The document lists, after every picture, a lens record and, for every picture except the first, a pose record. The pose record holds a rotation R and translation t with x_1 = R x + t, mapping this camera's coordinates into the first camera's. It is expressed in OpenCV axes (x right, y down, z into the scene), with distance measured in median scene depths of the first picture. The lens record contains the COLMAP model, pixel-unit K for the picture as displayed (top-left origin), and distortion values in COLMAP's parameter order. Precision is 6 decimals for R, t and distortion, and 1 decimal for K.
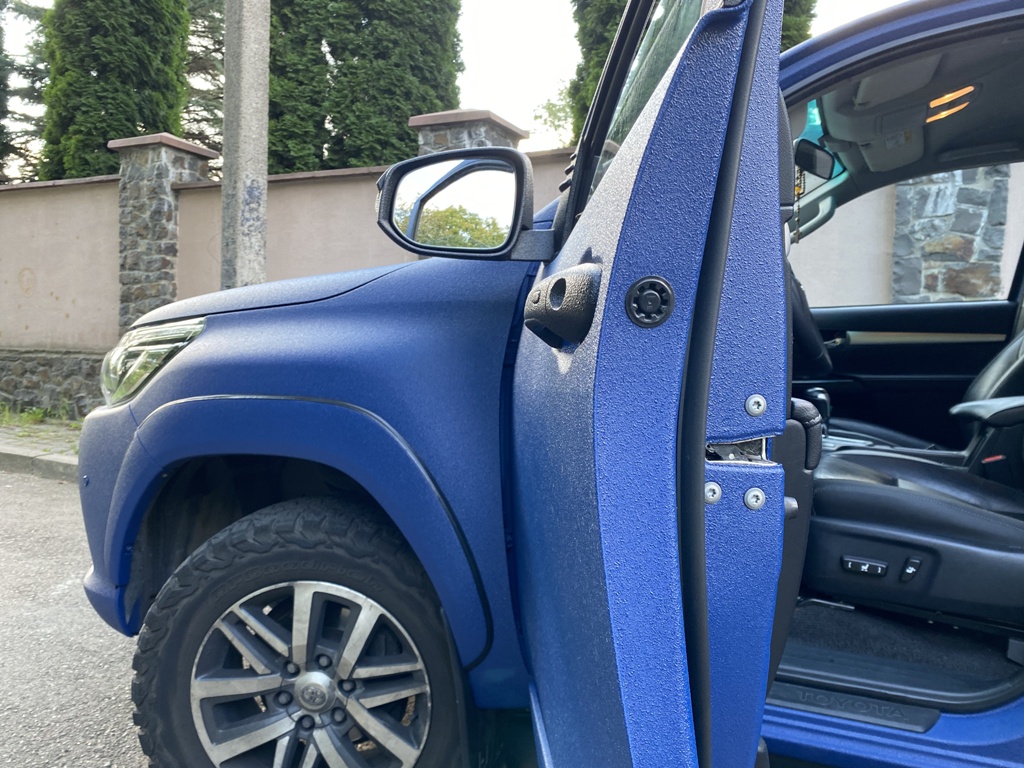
lens RADIAL K [[820.2, 0, 524.9], [0, 820.2, 385.5], [0, 0, 1]] dist [0.006919, 0.002039]
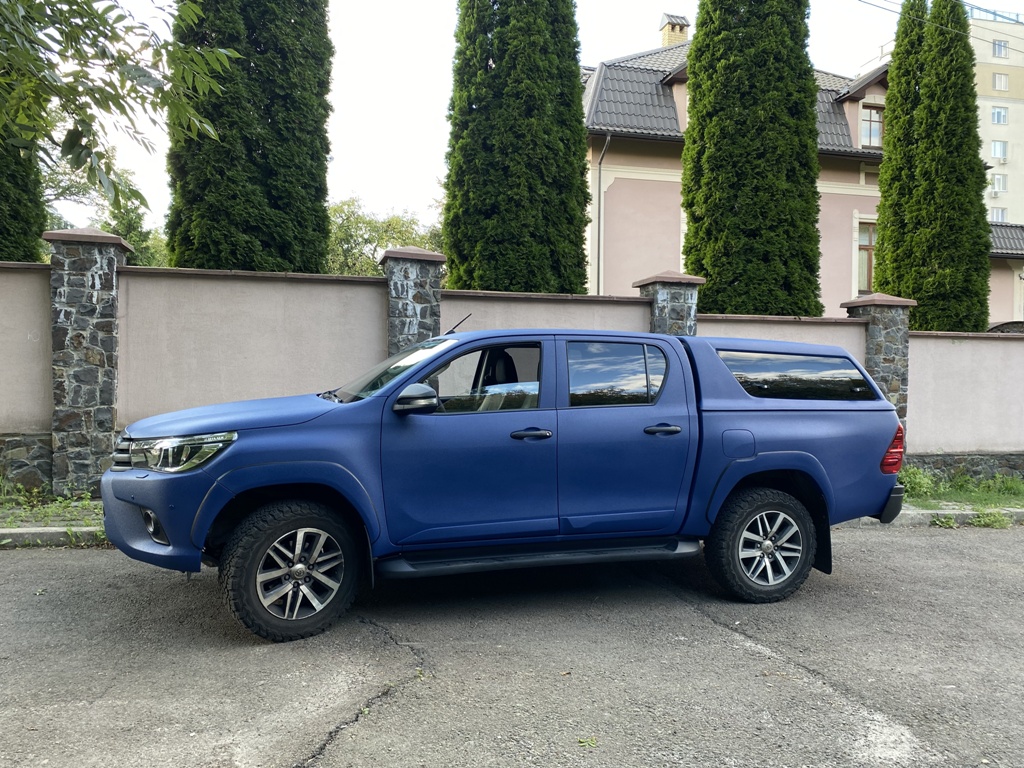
lens RADIAL K [[770.6, 0, 513.3], [0, 770.6, 403.1], [0, 0, 1]] dist [0.010232, -0.000168]
pose [[0.736689, -0.045402, 0.674705, -0.302864], [0.036382, 0.998960, 0.027498, -0.045228], [-0.675252, 0.004289, 0.737575, -0.279000]]
